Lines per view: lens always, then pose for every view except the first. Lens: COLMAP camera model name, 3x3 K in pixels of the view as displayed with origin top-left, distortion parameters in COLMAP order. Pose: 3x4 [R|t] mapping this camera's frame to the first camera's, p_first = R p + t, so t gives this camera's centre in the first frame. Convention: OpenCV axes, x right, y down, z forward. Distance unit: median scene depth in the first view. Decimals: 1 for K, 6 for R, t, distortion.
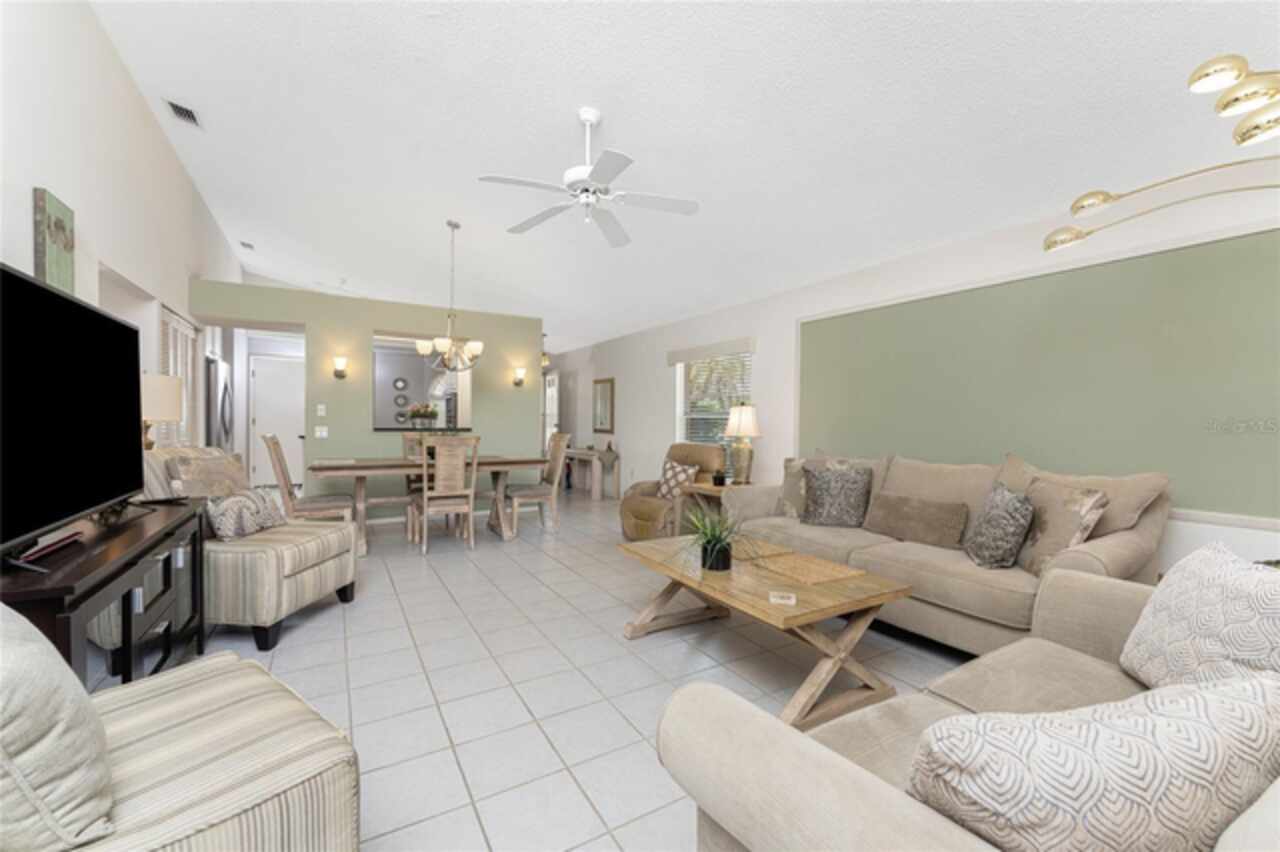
lens RADIAL K [[518.2, 0, 606.5], [0, 518.2, 430.4], [0, 0, 1]] dist [-0.002990, 0.000161]
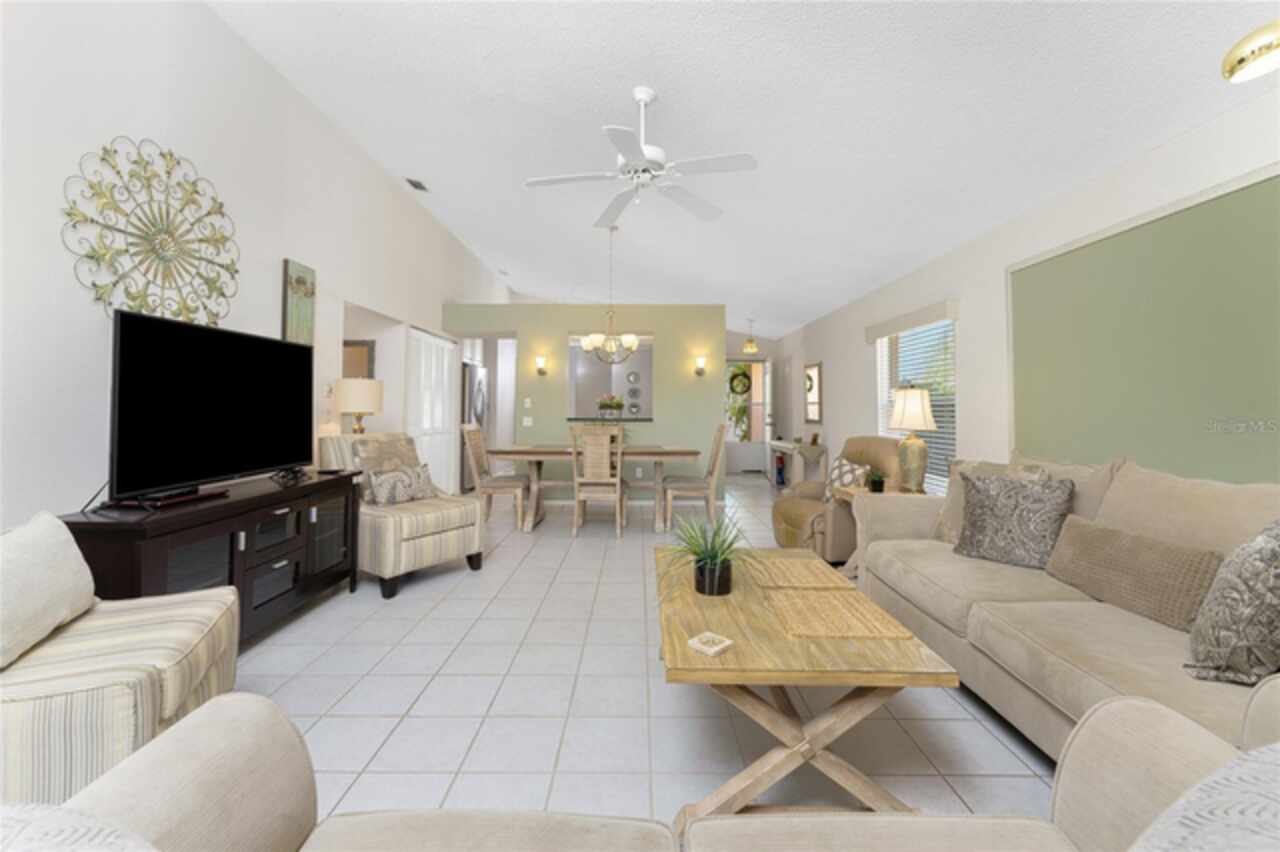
lens RADIAL K [[518.2, 0, 620.7], [0, 518.2, 392.3], [0, 0, 1]] dist [-0.002990, 0.000161]
pose [[0.860686, -0.025040, -0.508519, 0.354059], [-0.002781, 0.998544, -0.053877, -0.000322], [0.509128, 0.047785, 0.859363, 0.150905]]
